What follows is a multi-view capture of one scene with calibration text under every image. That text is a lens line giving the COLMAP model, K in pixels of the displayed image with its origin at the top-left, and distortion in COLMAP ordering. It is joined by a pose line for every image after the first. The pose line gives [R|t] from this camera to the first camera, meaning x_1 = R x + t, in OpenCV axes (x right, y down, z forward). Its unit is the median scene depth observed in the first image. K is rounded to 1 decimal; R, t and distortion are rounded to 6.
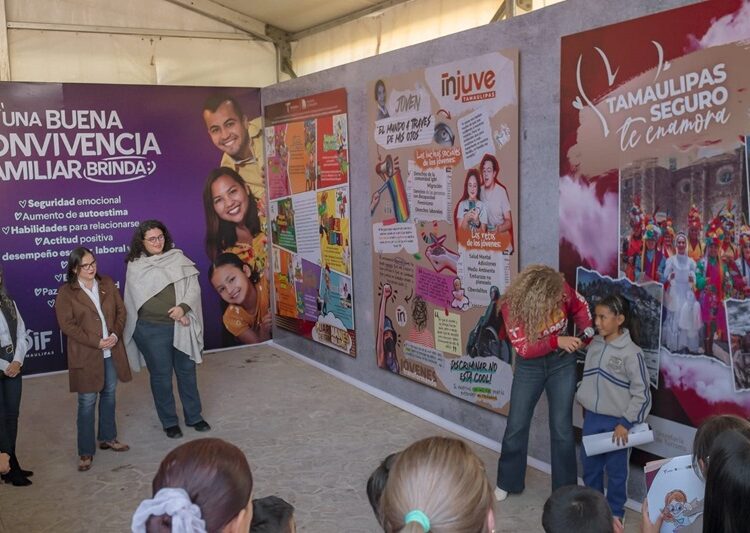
lens RADIAL K [[740.3, 0, 376.8], [0, 740.3, 265.3], [0, 0, 1]] dist [-0.011622, 0.000000]
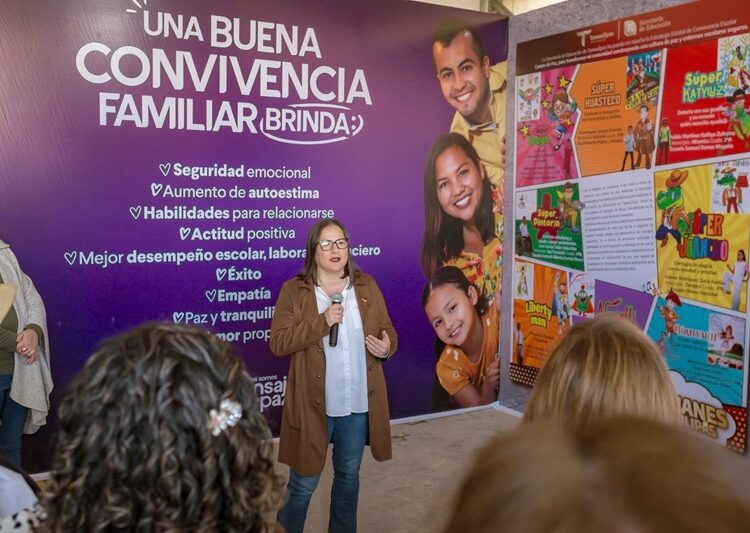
lens RADIAL K [[740.3, 0, 373.2], [0, 740.3, 266.9], [0, 0, 1]] dist [-0.011622, 0.000000]
pose [[0.999055, 0.040326, 0.016247, -0.302524], [-0.039836, 0.998774, -0.029396, 0.005833], [-0.017412, 0.028721, 0.999436, 0.384273]]
